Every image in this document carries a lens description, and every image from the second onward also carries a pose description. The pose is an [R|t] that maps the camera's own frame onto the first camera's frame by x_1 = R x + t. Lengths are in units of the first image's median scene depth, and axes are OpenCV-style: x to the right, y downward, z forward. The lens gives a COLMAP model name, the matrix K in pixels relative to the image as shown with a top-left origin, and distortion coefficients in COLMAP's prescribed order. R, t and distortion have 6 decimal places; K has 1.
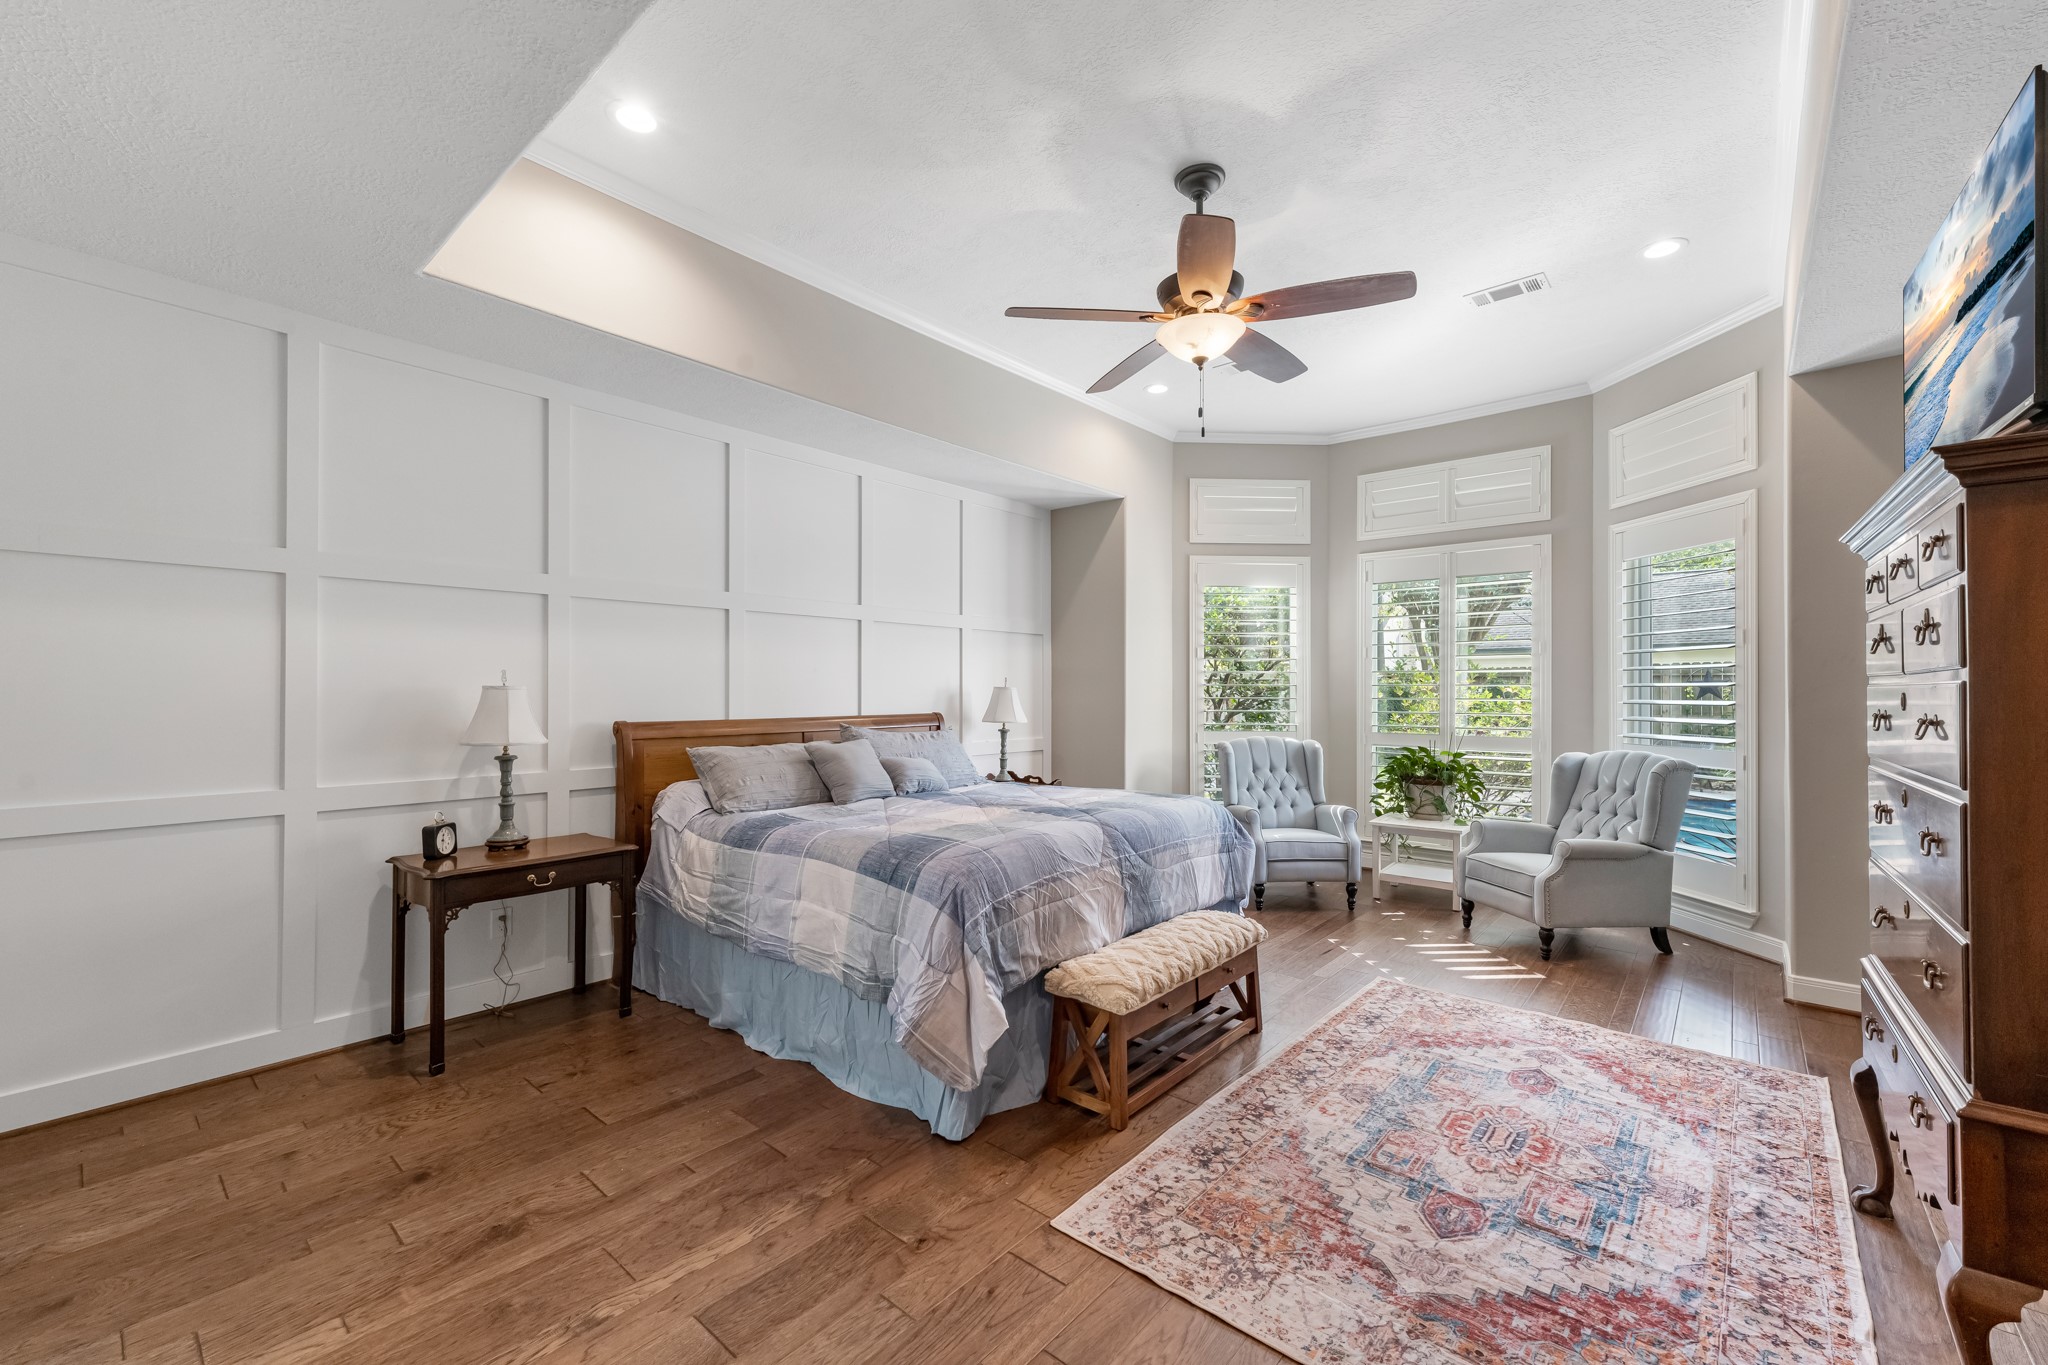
lens RADIAL K [[818.9, 0, 1018.6], [0, 818.9, 685.1], [0, 0, 1]] dist [0.004277, 0.000373]
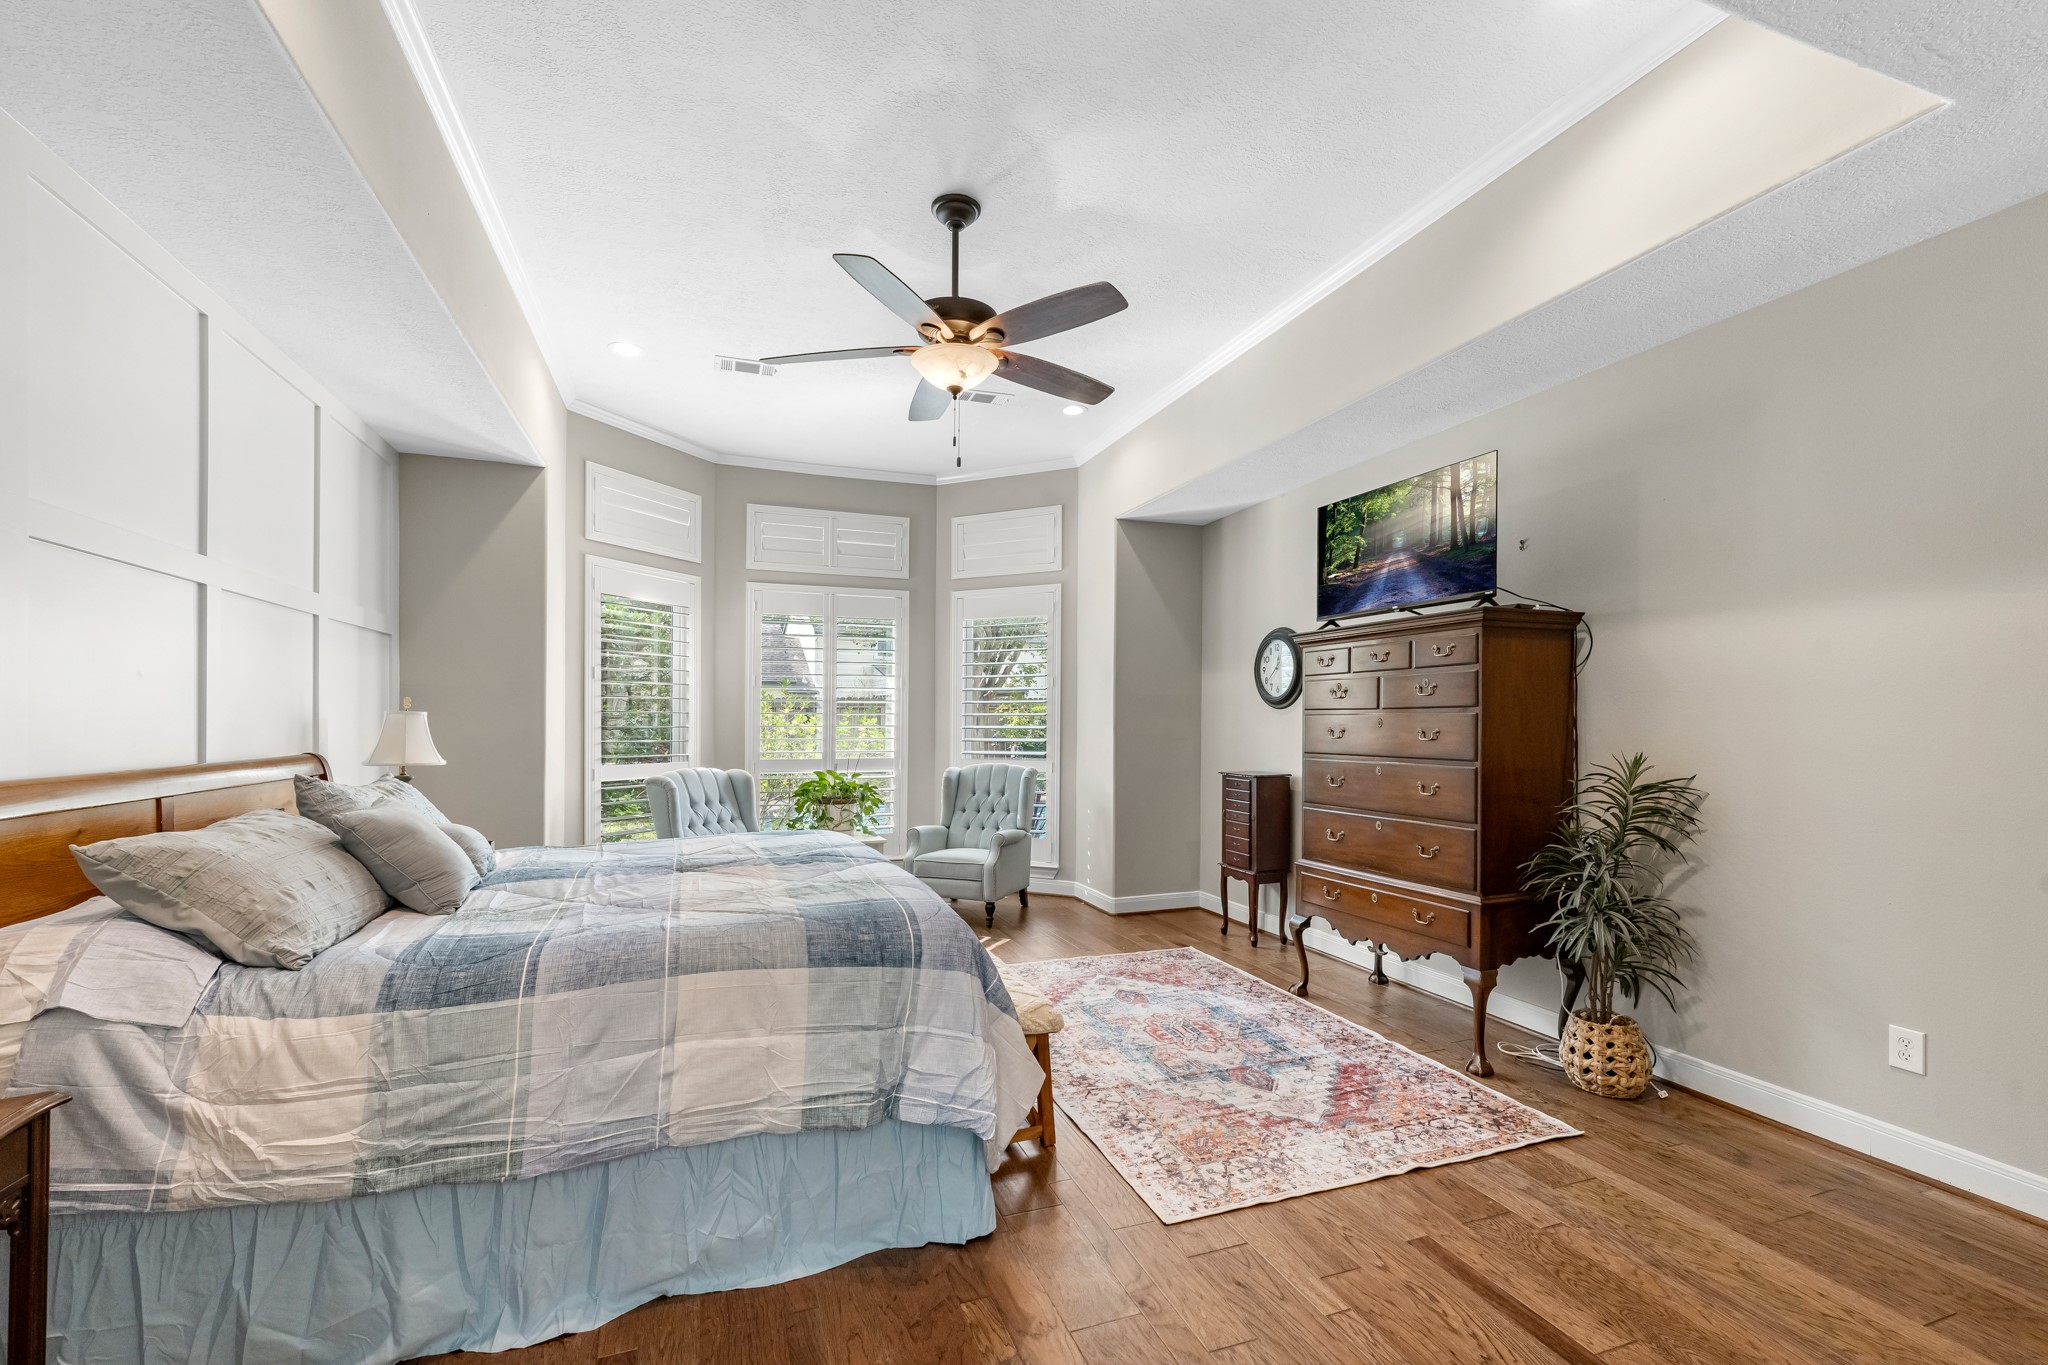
lens RADIAL K [[837.9, 0, 1021.8], [0, 837.9, 723.7], [0, 0, 1]] dist [0.004923, 0.000216]
pose [[0.501713, -0.002472, 0.865031, -0.699340], [-0.006353, 0.999958, 0.006543, 0.009501], [-0.865011, -0.008778, 0.501676, 0.449719]]
